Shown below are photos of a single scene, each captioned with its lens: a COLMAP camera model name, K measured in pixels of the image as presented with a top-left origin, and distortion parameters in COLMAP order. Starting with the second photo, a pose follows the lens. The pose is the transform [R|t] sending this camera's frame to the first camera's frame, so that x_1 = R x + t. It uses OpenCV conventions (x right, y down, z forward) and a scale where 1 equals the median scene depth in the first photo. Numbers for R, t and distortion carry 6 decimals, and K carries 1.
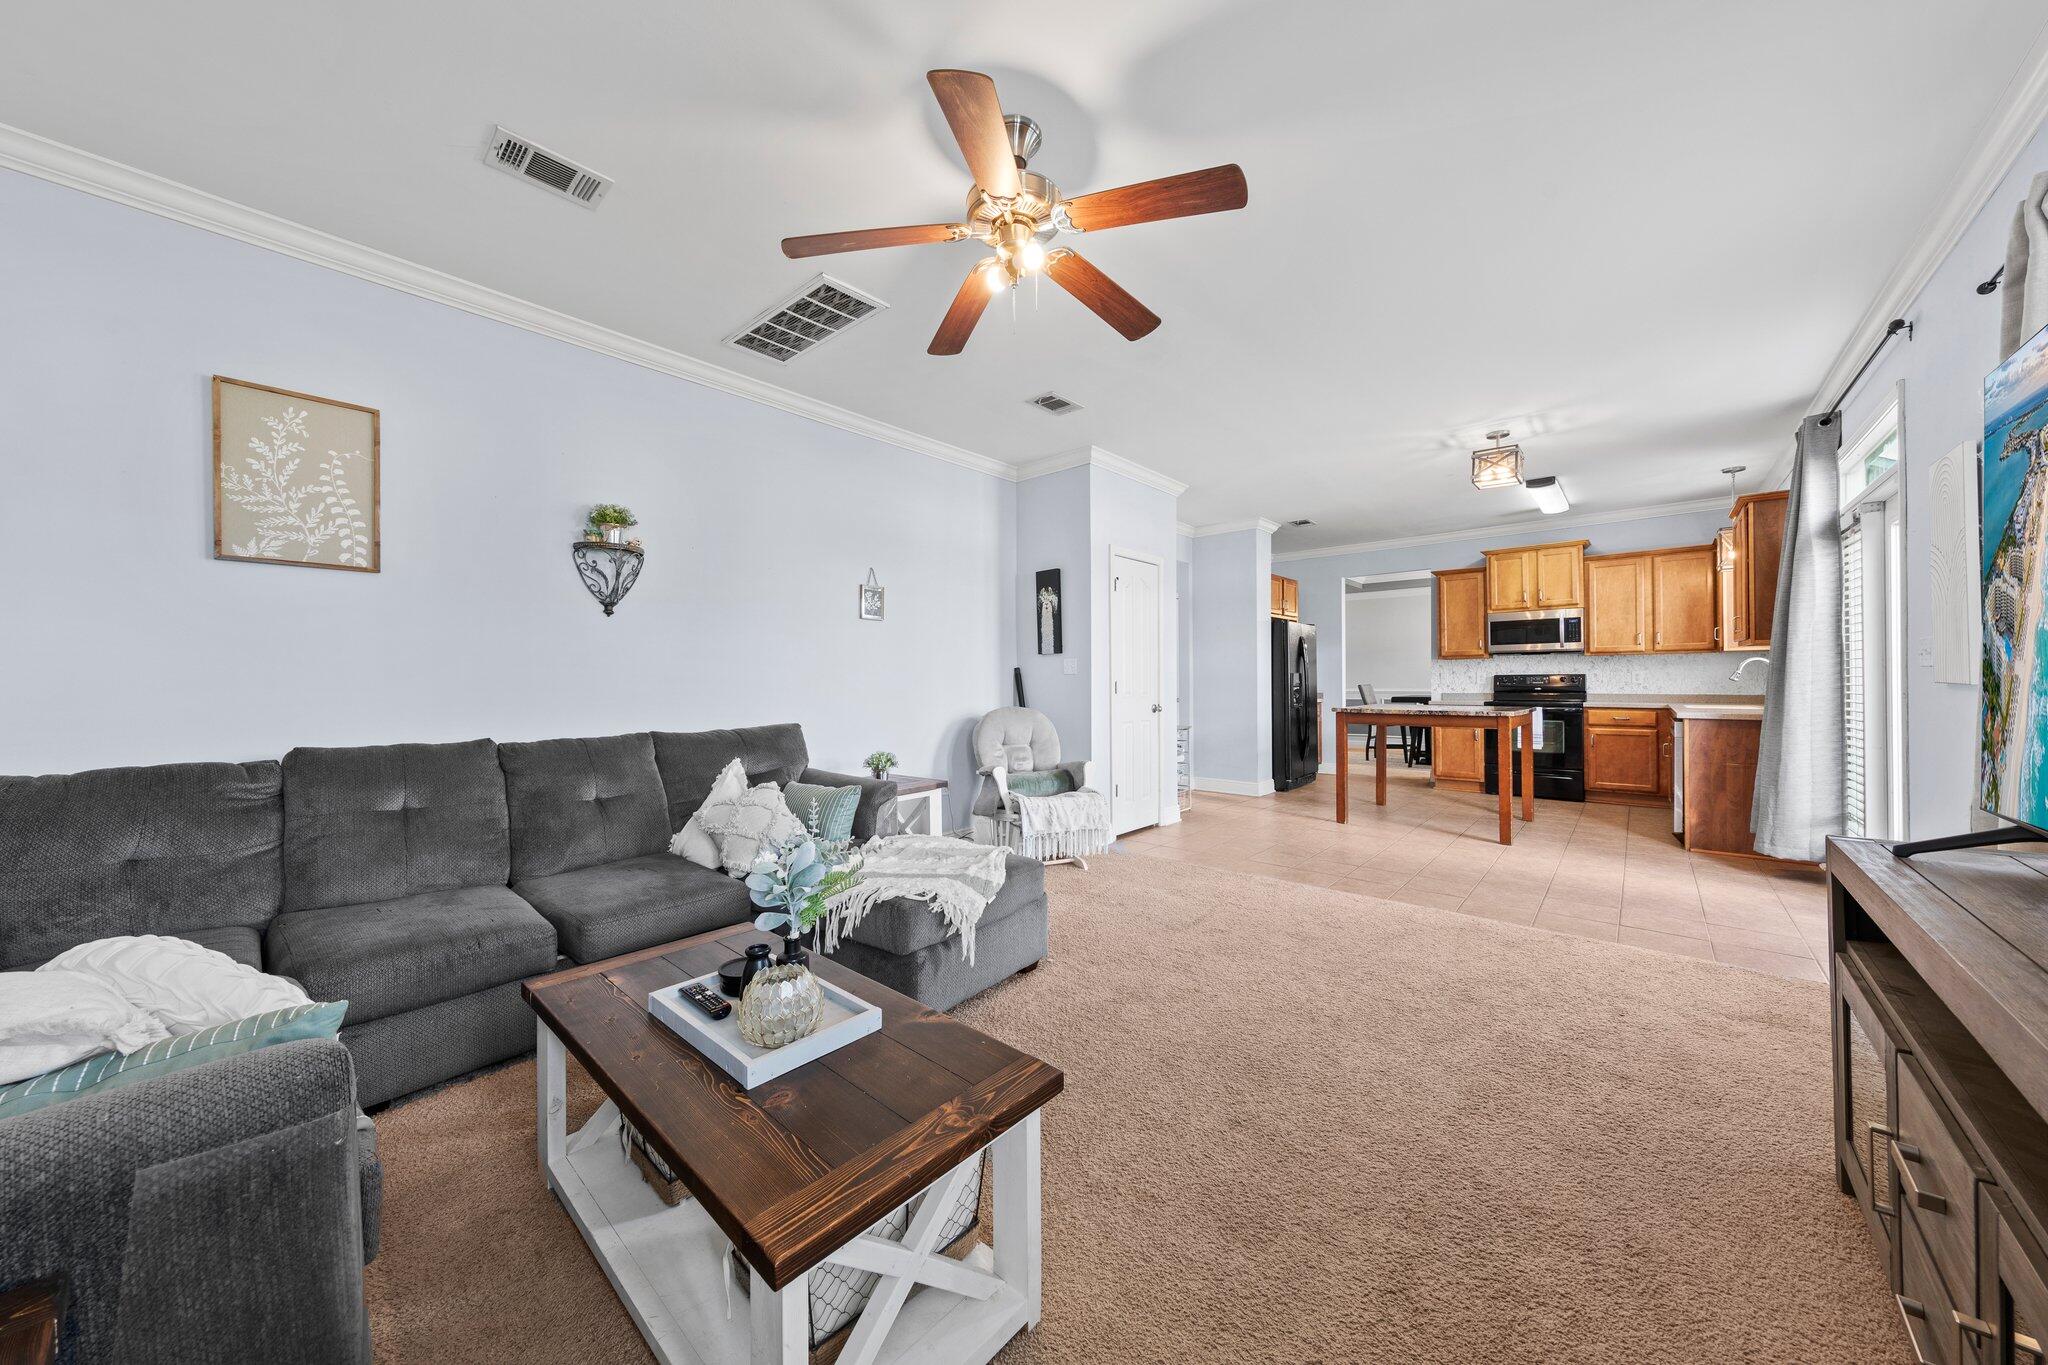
lens RADIAL K [[709.6, 0, 1012.4], [0, 709.6, 687.6], [0, 0, 1]] dist [0.001504, -0.000022]
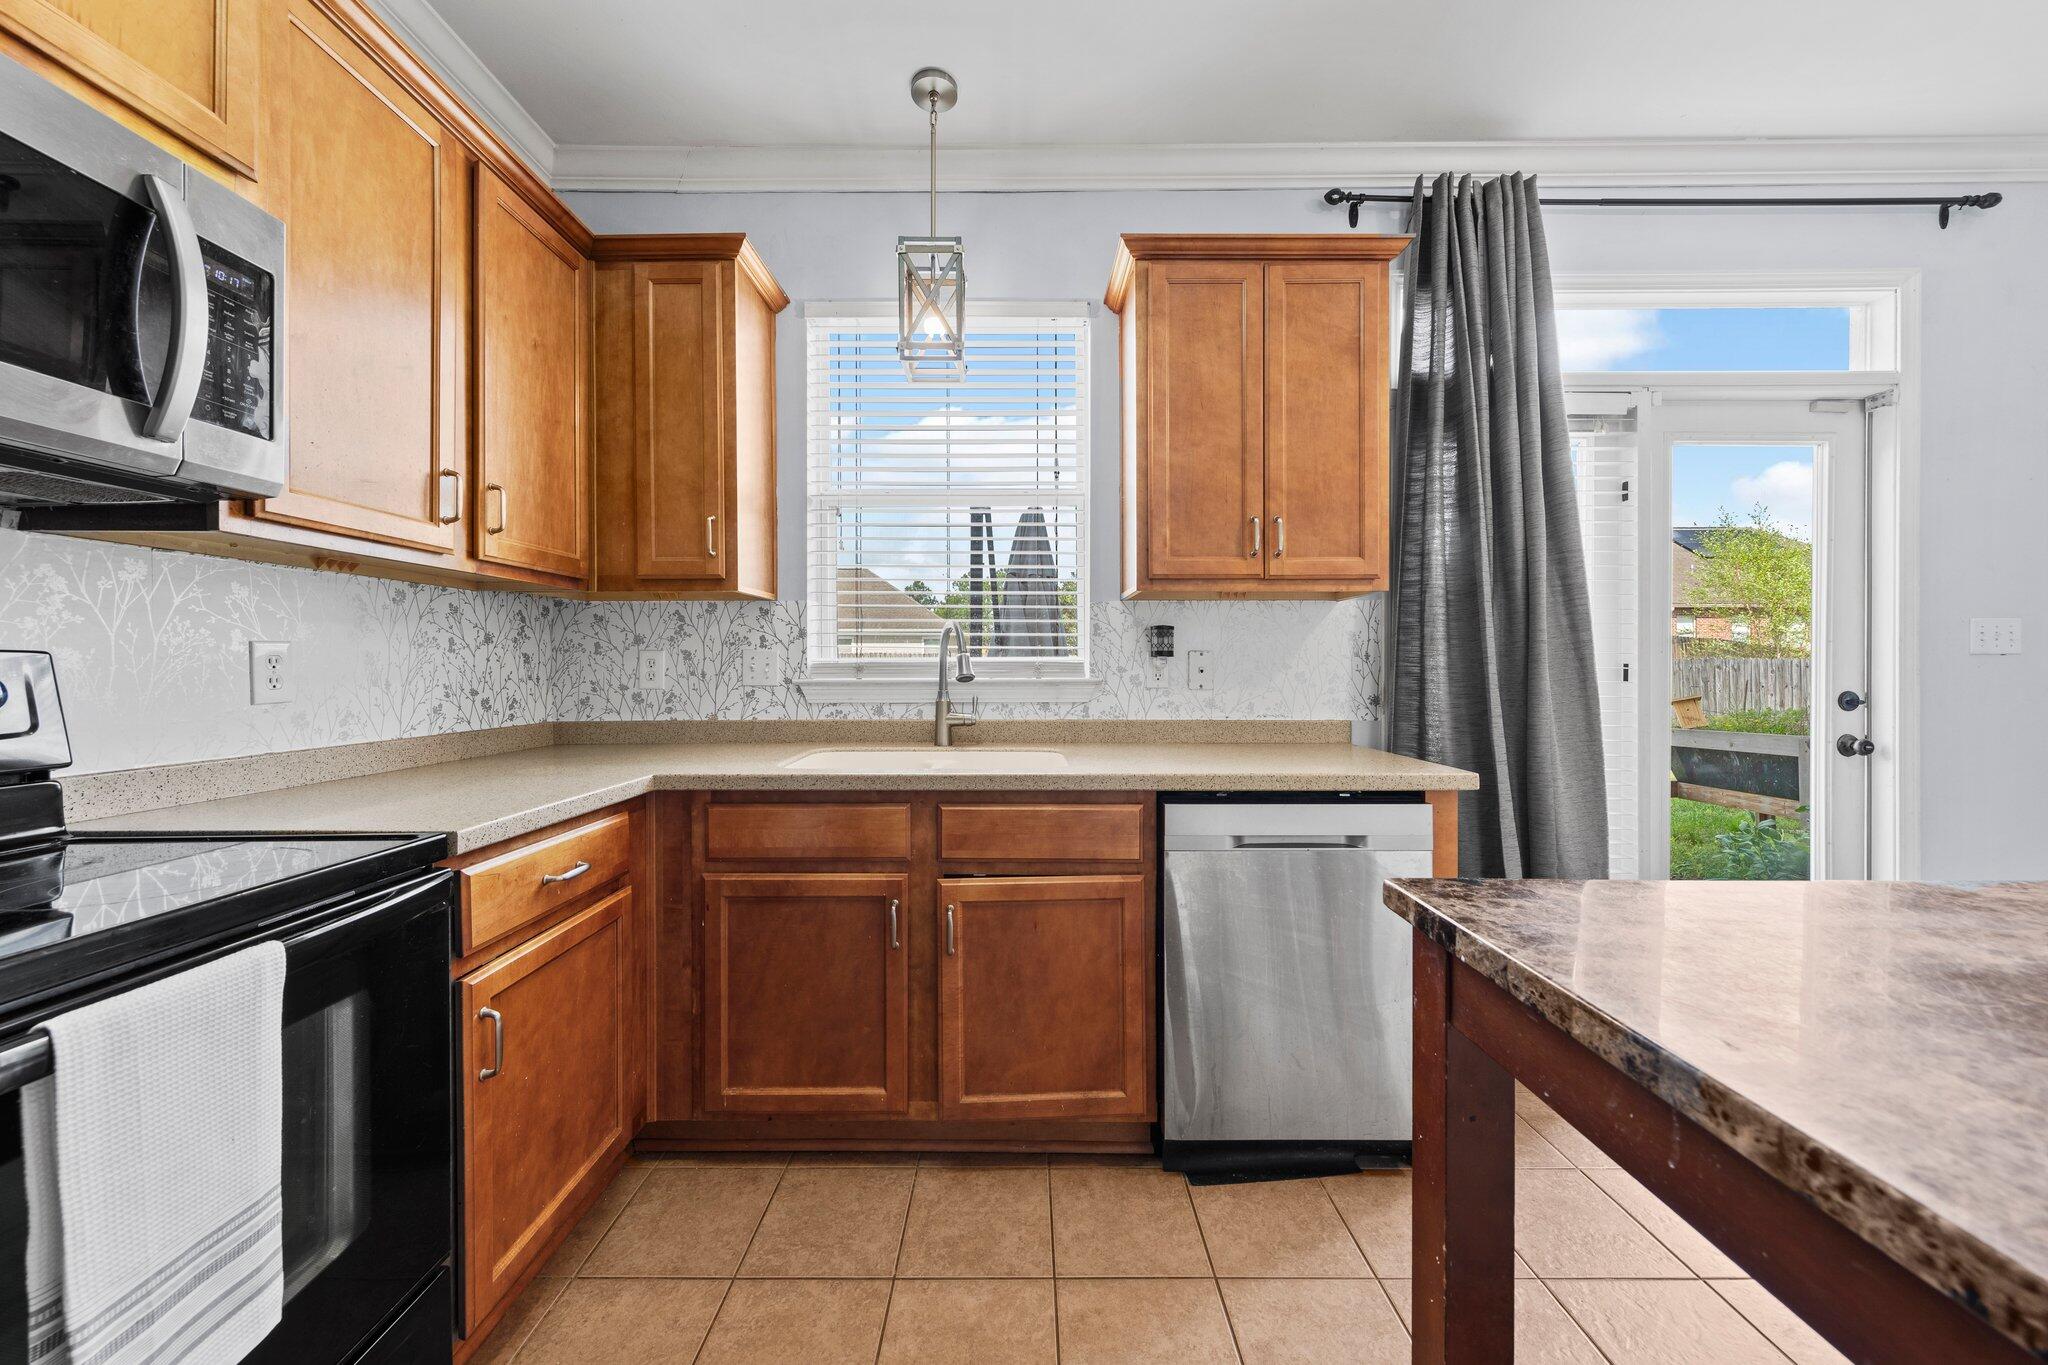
lens RADIAL K [[734.6, 0, 1023.0], [0, 734.6, 663.6], [0, 0, 1]] dist [0.001458, -0.000050]
pose [[-0.661265, 0.014917, 0.750004, 0.570561], [0.015785, 0.999858, -0.005969, -0.012744], [-0.749986, 0.007892, -0.661407, 0.973035]]
